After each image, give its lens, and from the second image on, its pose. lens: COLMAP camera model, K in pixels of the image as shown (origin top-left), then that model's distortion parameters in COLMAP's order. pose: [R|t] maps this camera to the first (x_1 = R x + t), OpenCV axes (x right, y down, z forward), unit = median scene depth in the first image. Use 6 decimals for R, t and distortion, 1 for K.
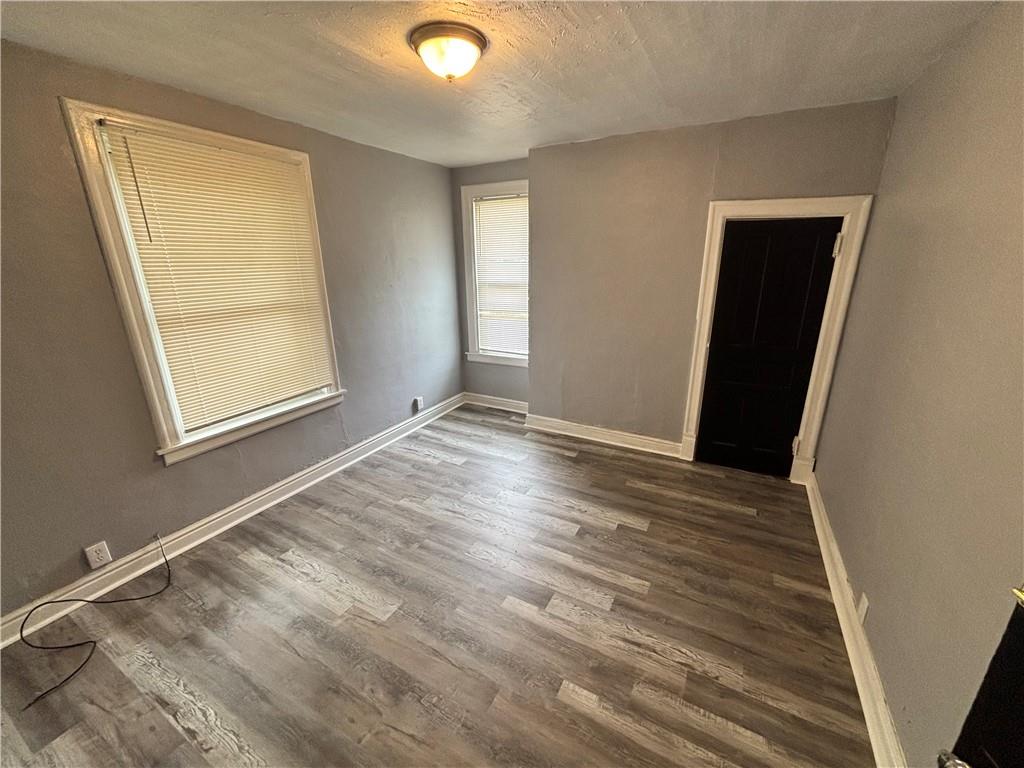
lens RADIAL K [[411.9, 0, 518.1], [0, 411.9, 381.7], [0, 0, 1]] dist [-0.000592, -0.001667]
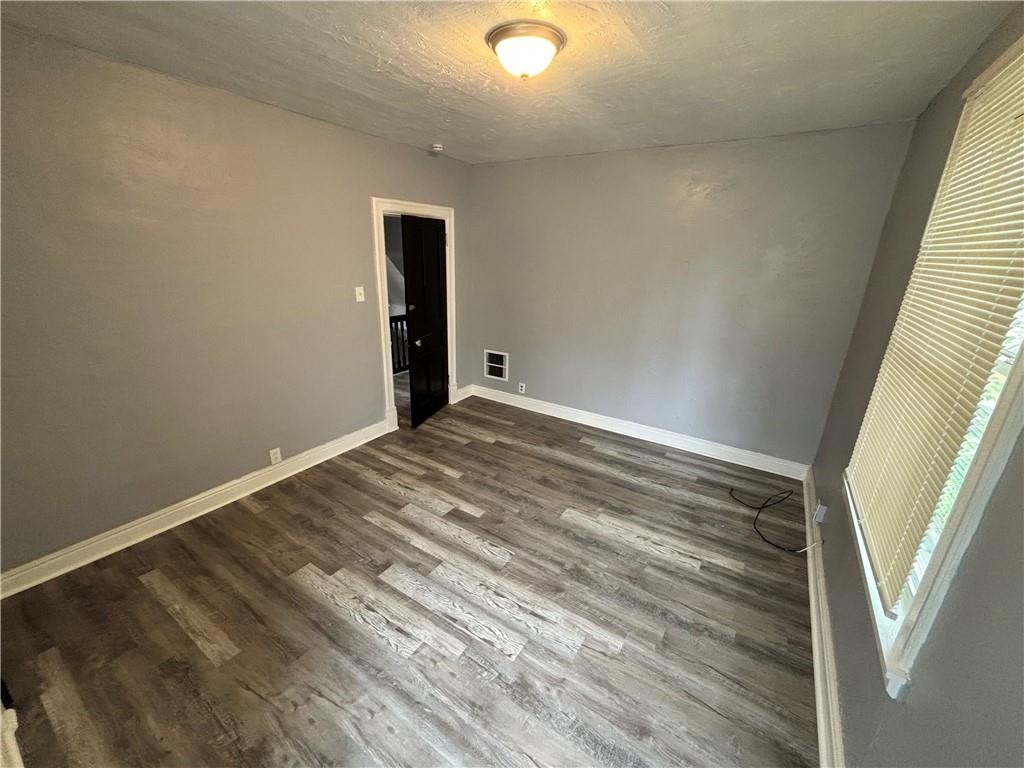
lens RADIAL K [[411.9, 0, 511.0], [0, 411.9, 384.1], [0, 0, 1]] dist [-0.000592, -0.001667]
pose [[-0.995770, -0.048763, 0.077878, -0.177760], [0.004982, 0.817667, 0.575670, -0.487932], [-0.091750, 0.573623, -0.813965, 1.574780]]
